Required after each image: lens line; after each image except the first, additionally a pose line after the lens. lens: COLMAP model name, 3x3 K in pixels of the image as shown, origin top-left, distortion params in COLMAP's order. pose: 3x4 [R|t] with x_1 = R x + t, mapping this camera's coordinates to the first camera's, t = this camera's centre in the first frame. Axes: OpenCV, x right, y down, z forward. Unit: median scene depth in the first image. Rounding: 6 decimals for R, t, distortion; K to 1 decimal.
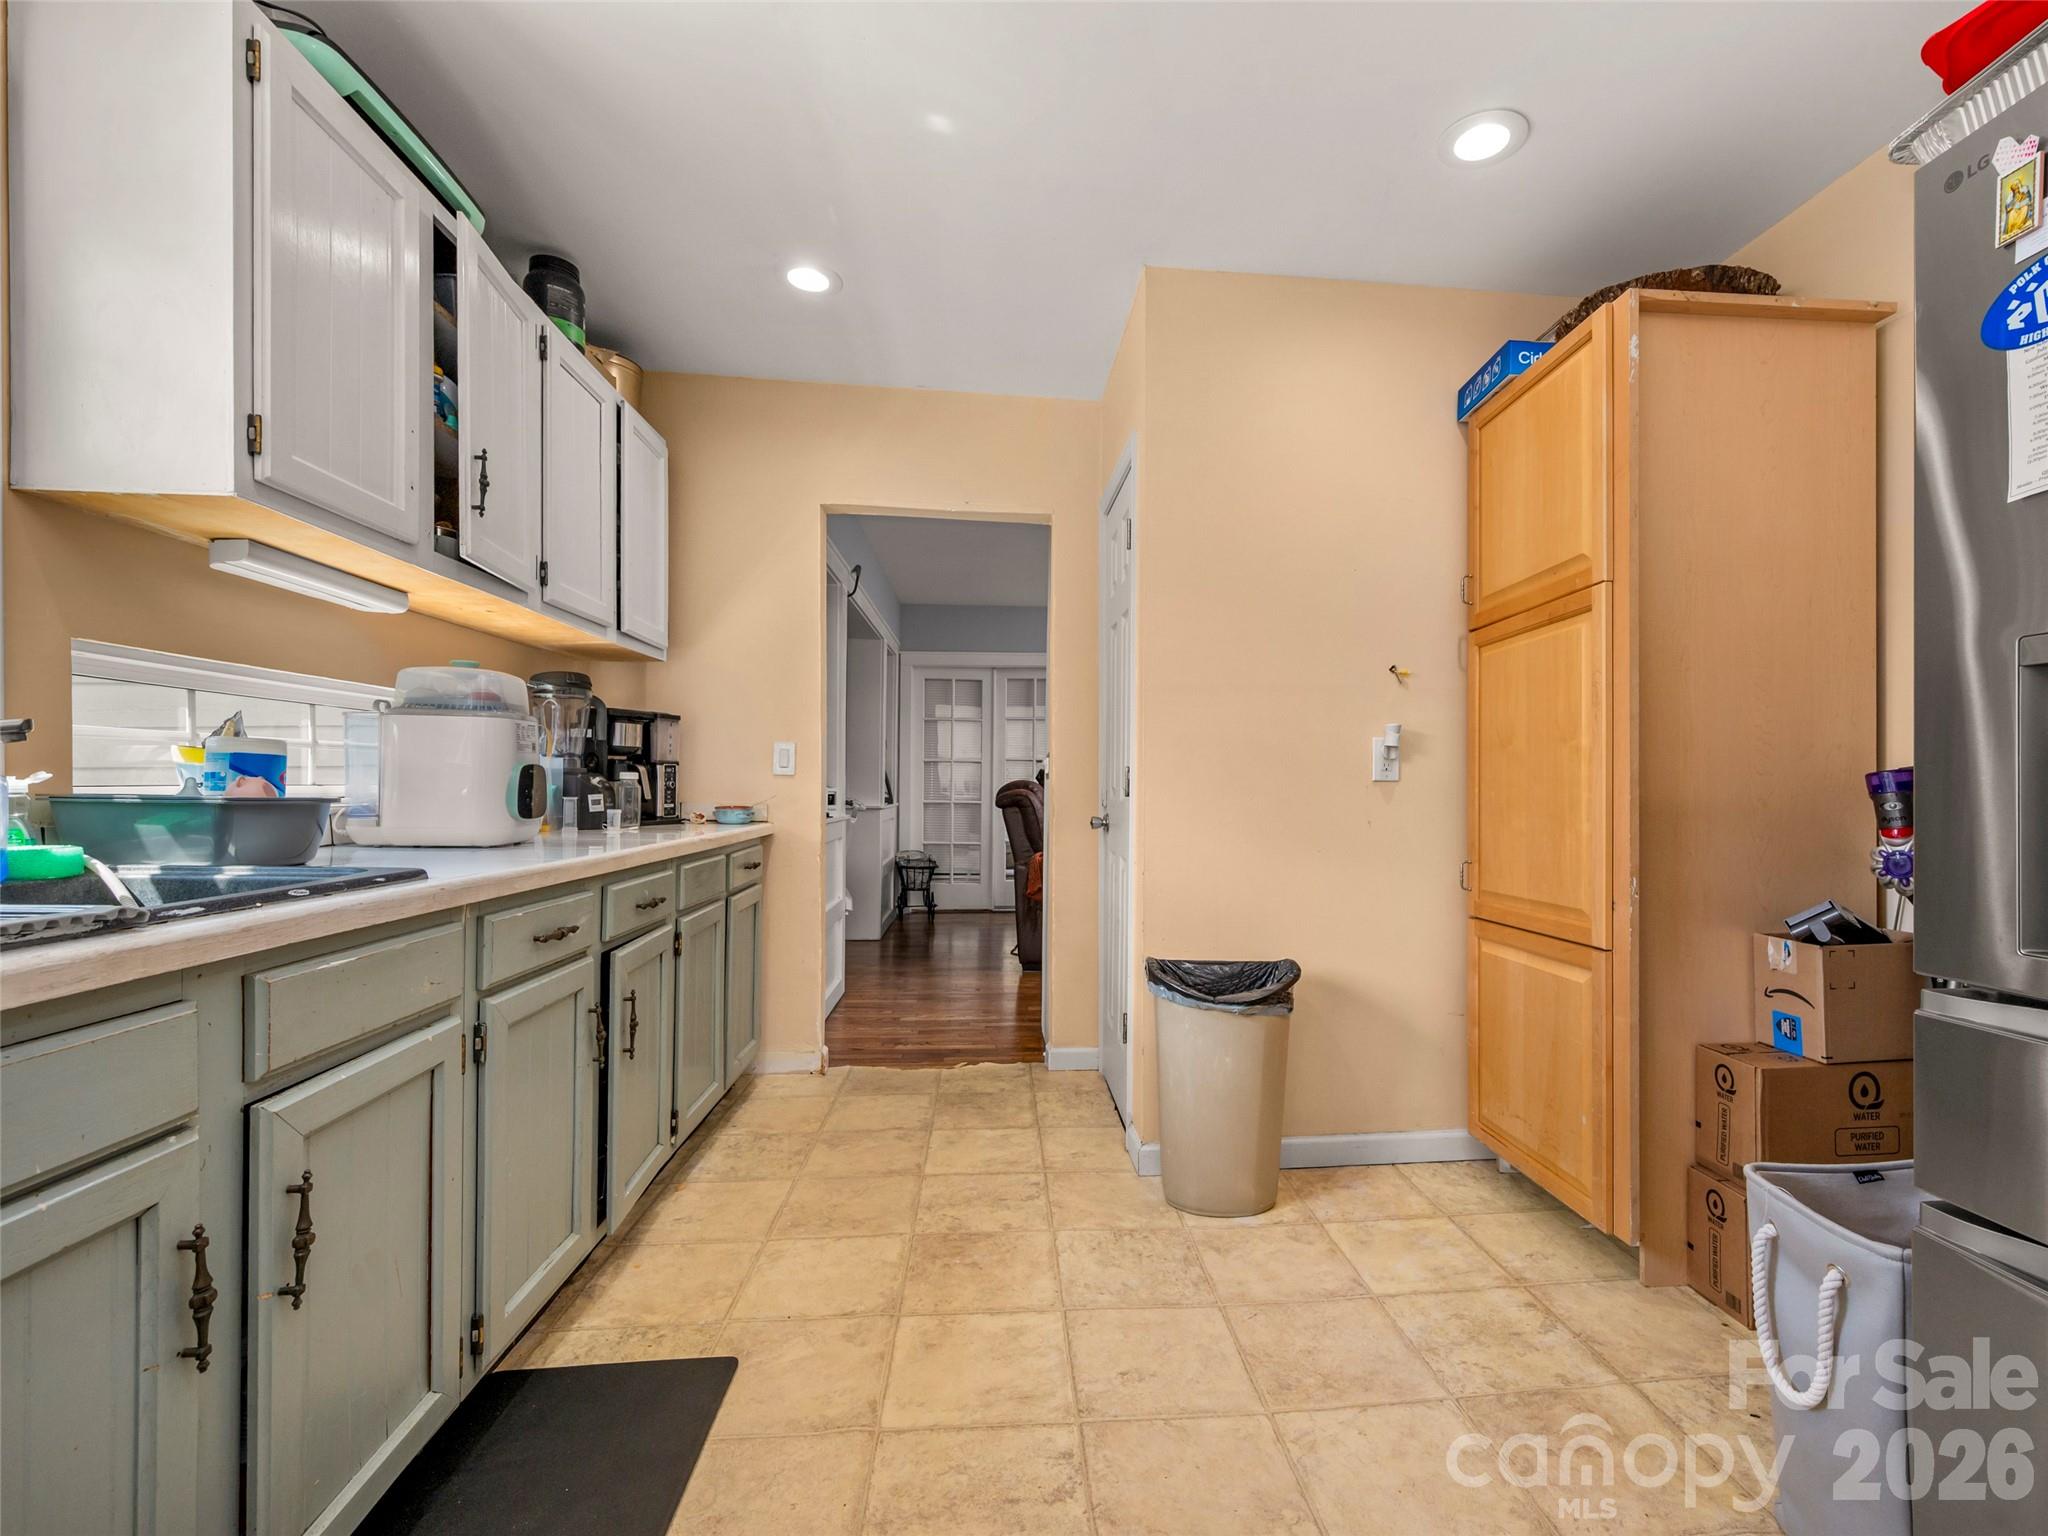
lens RADIAL K [[822.7, 0, 1026.9], [0, 822.7, 780.3], [0, 0, 1]] dist [0.000209, 0.000025]
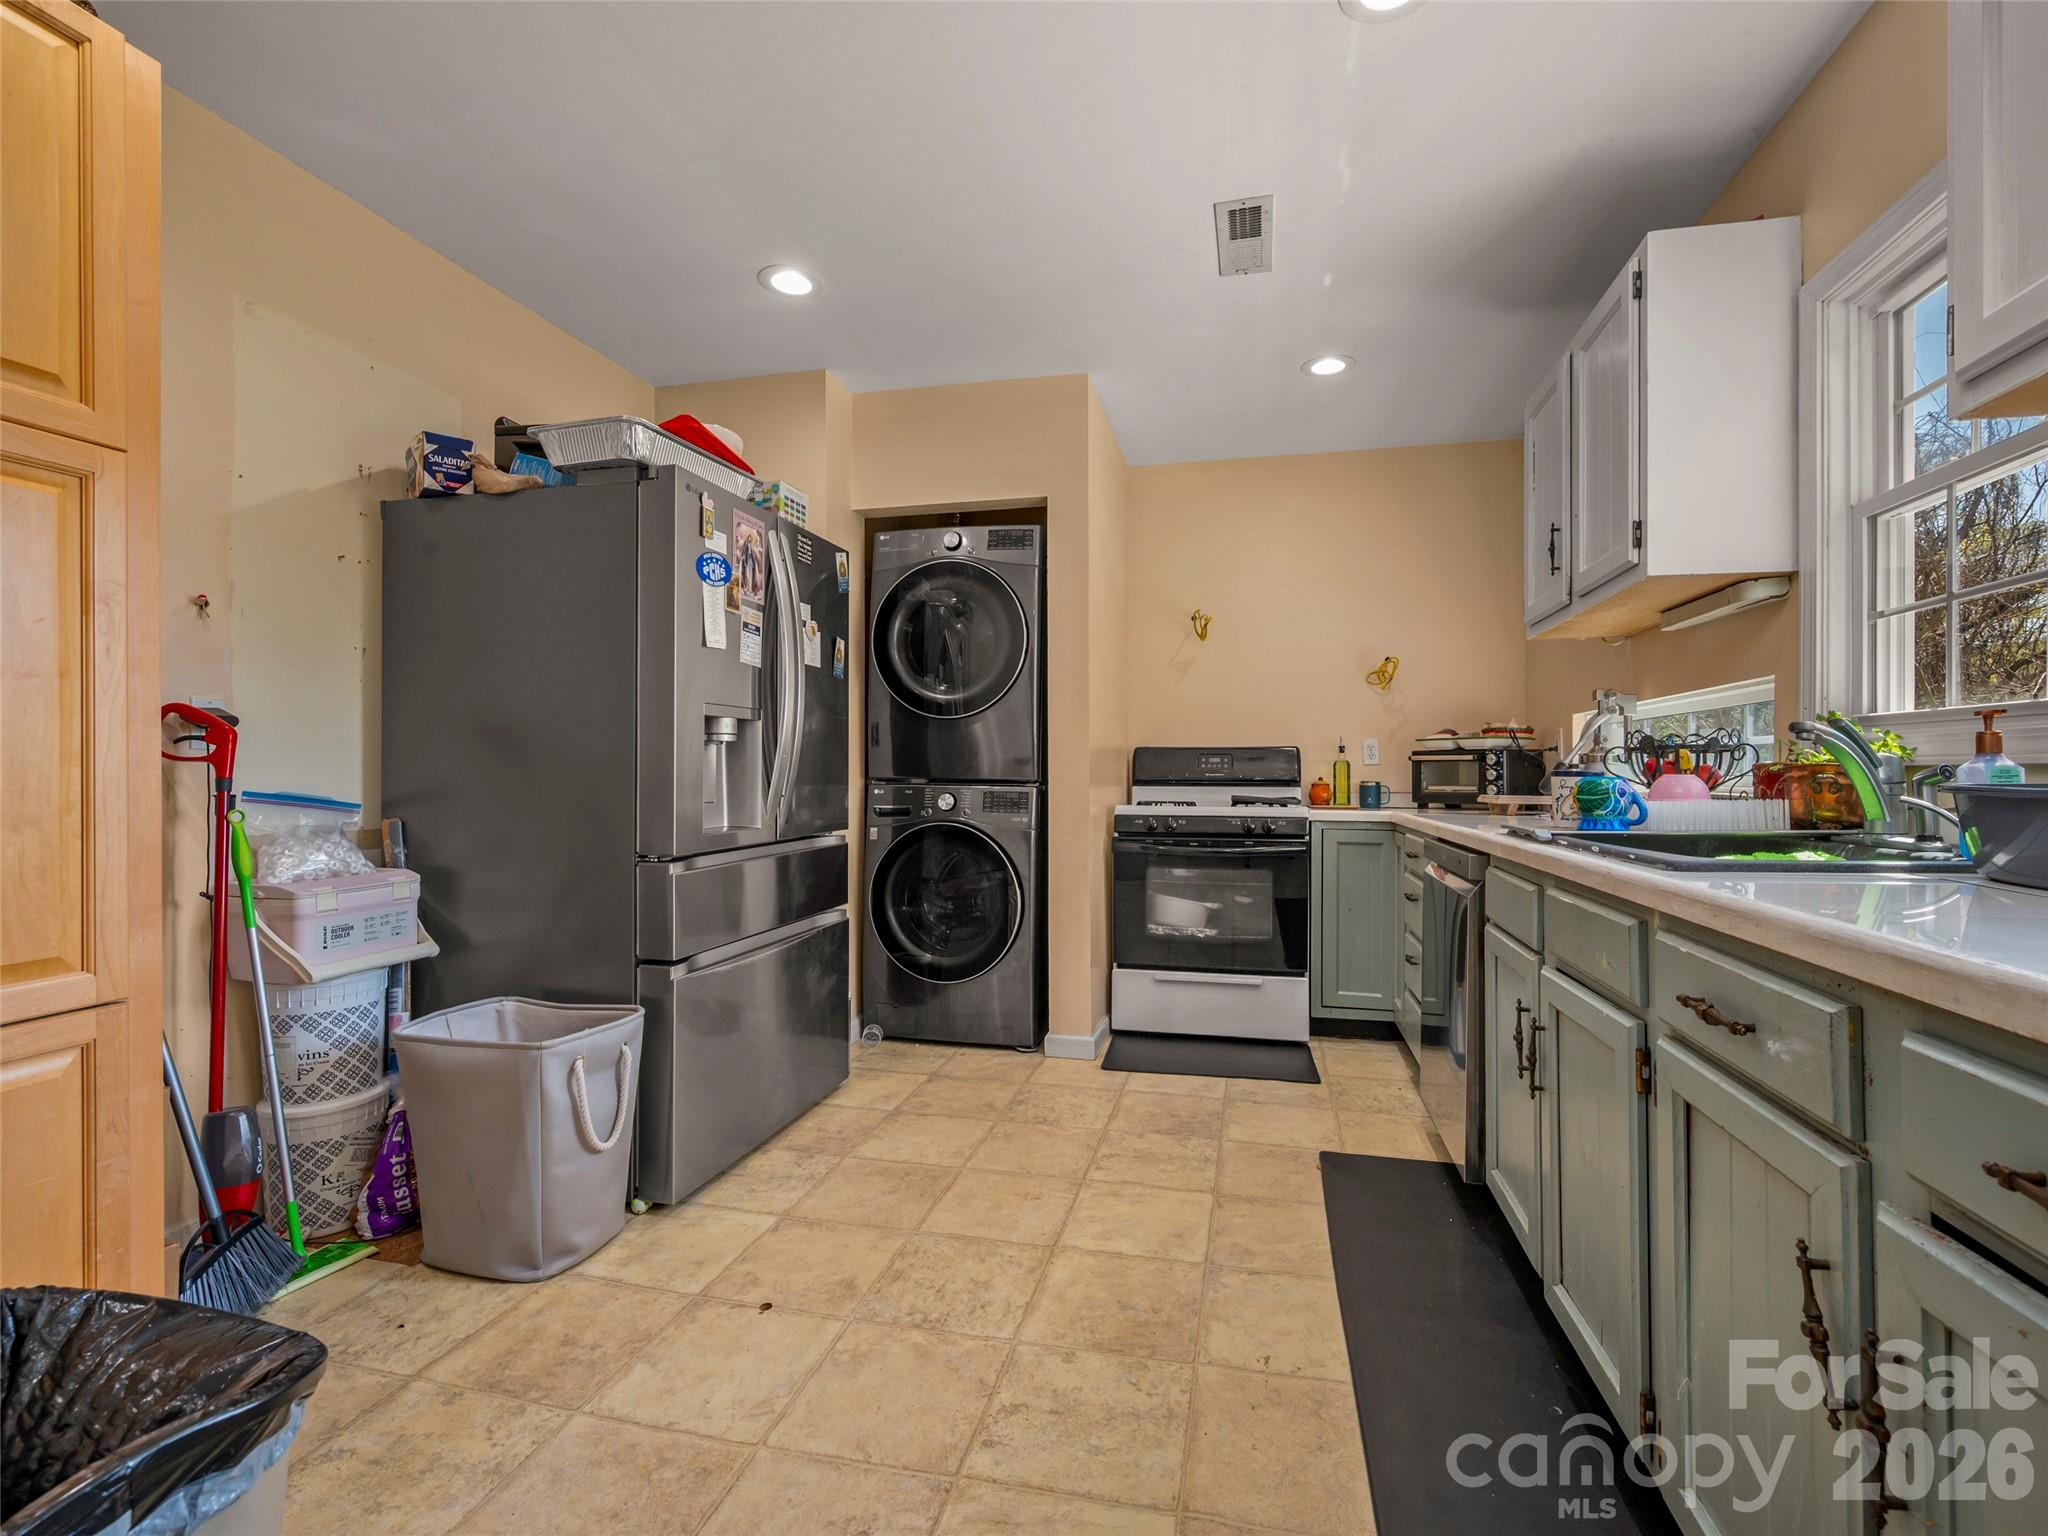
lens RADIAL K [[822.7, 0, 1017.9], [0, 822.7, 772.4], [0, 0, 1]] dist [0.000209, 0.000025]
pose [[-0.945675, -0.001327, 0.325110, -0.277979], [-0.005164, 0.999927, -0.010939, 0.021397], [-0.325072, -0.012023, -0.945613, 2.154252]]
